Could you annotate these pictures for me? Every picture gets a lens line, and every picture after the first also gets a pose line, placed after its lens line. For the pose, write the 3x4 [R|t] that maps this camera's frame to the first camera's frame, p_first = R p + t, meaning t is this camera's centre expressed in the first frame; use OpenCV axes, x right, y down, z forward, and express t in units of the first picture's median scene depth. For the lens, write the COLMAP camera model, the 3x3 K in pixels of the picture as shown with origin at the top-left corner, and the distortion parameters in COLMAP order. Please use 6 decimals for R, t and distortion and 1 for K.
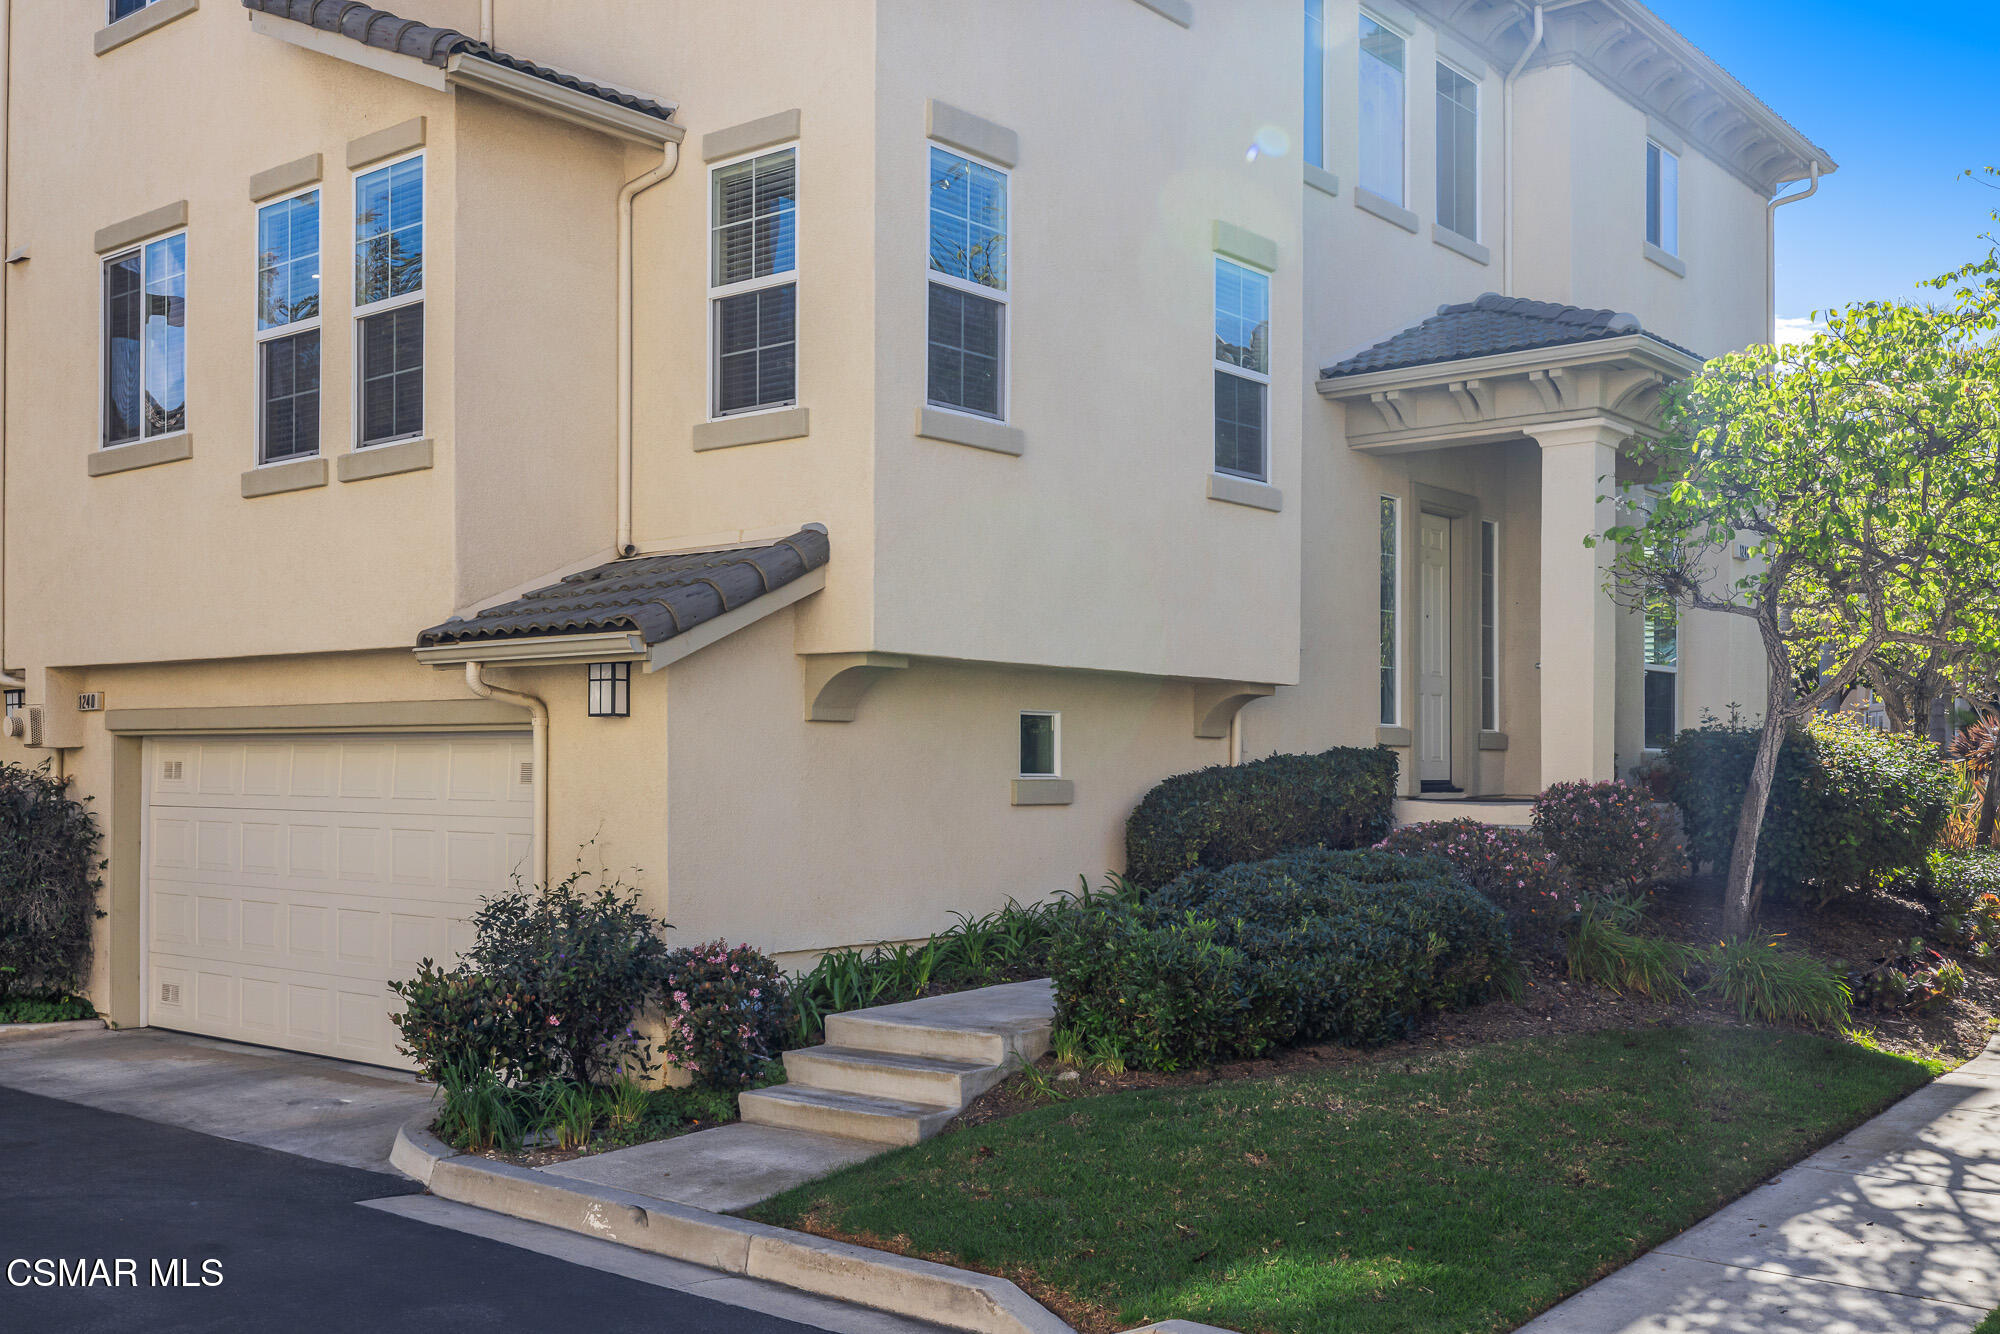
lens RADIAL K [[1972.6, 0, 1000.0], [0, 1972.6, 667.0], [0, 0, 1]] dist [0.004960, 0.004424]
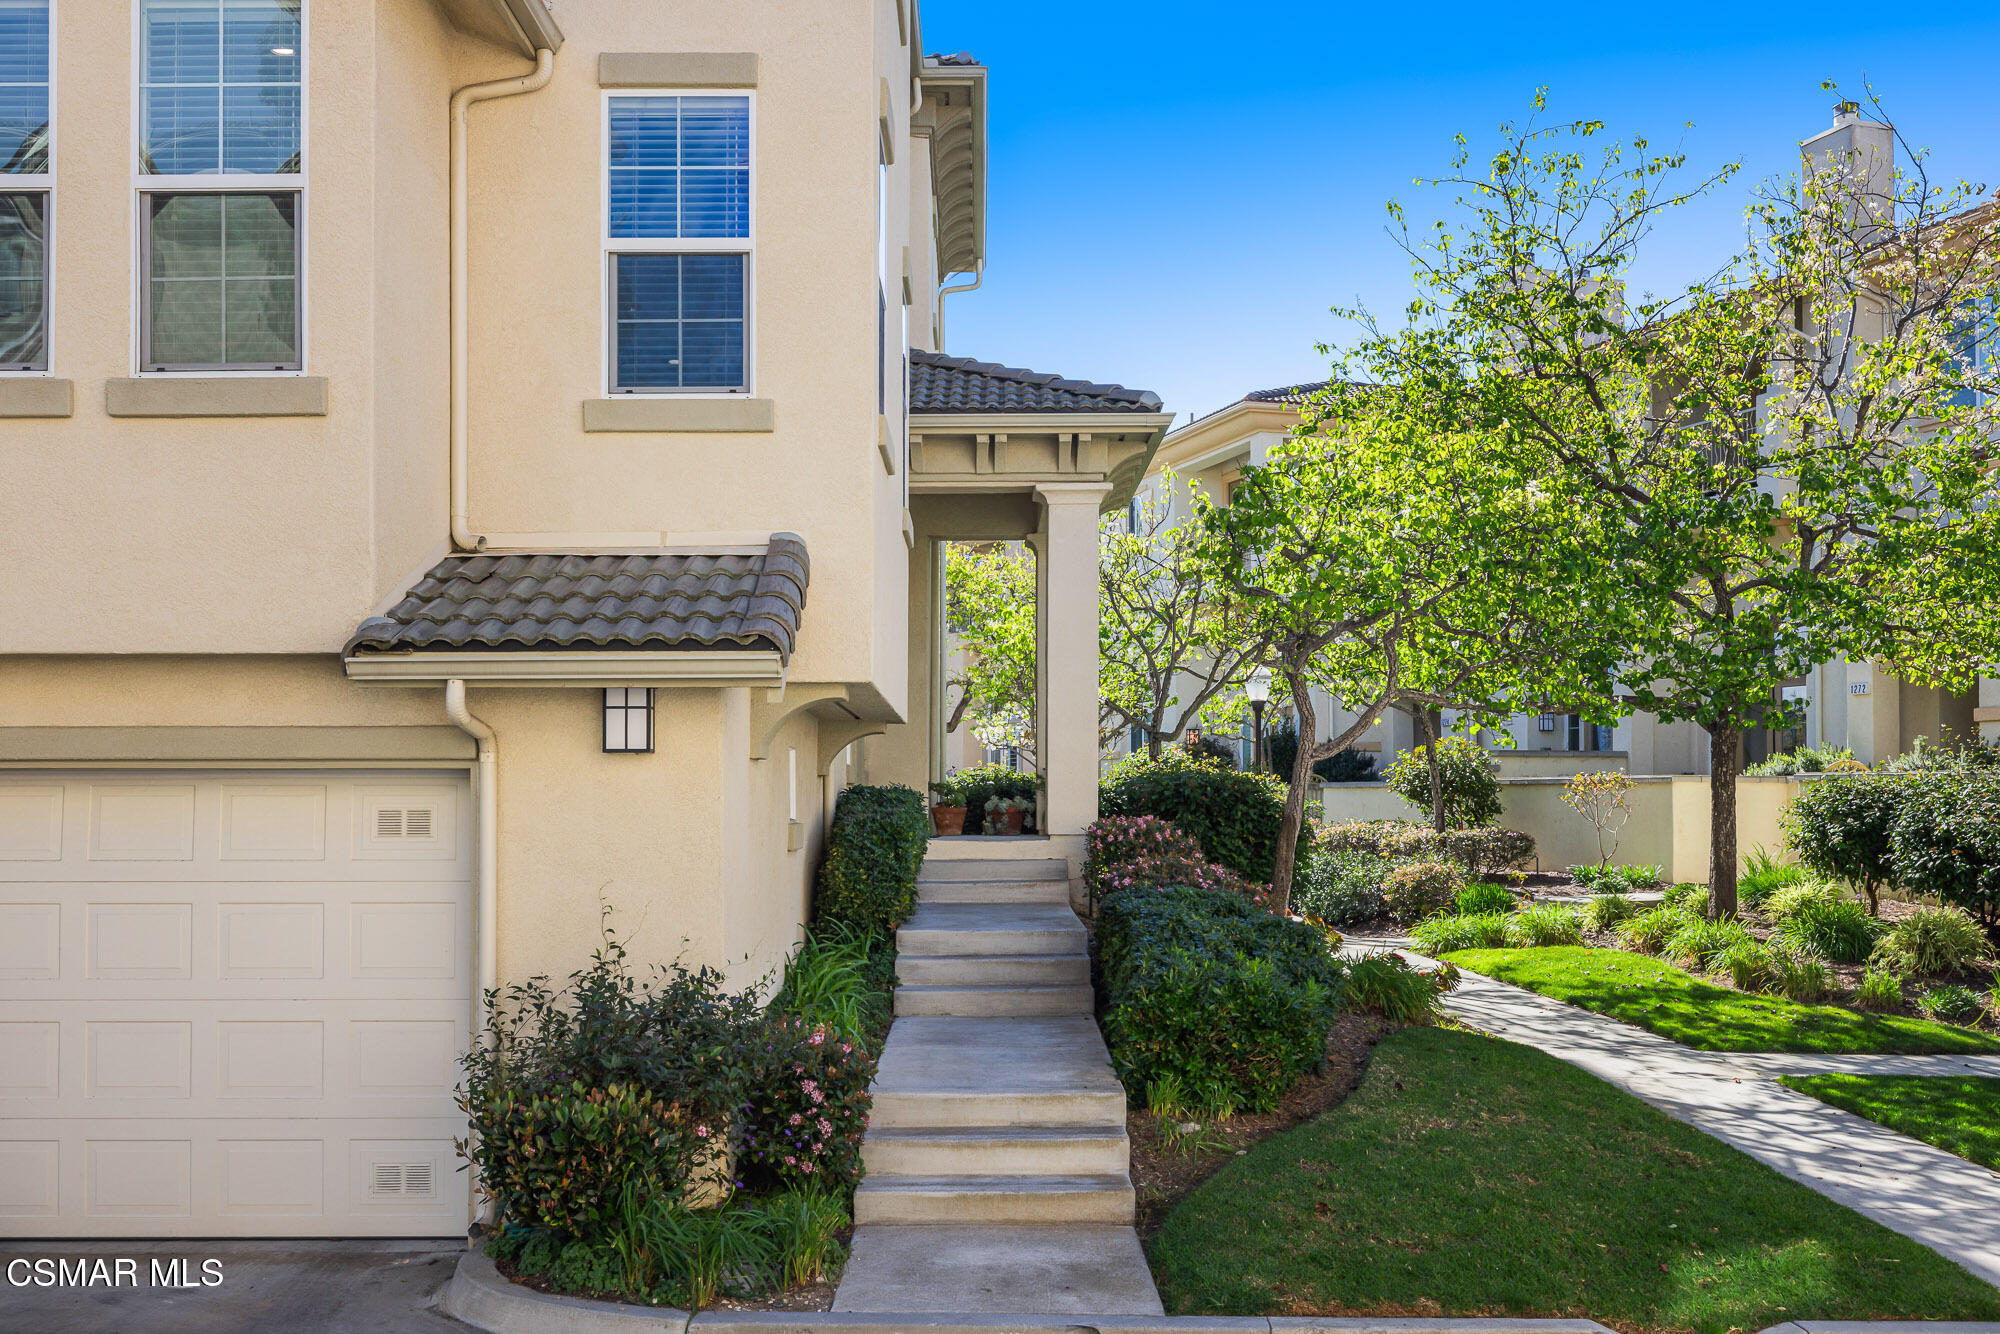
lens RADIAL K [[1982.2, 0, 997.9], [0, 1982.2, 677.6], [0, 0, 1]] dist [0.003132, 0.005385]
pose [[0.770638, 0.034277, 0.636350, -0.558091], [-0.027165, 0.999412, -0.020935, 0.006744], [-0.636693, -0.001153, 0.771116, 0.255144]]
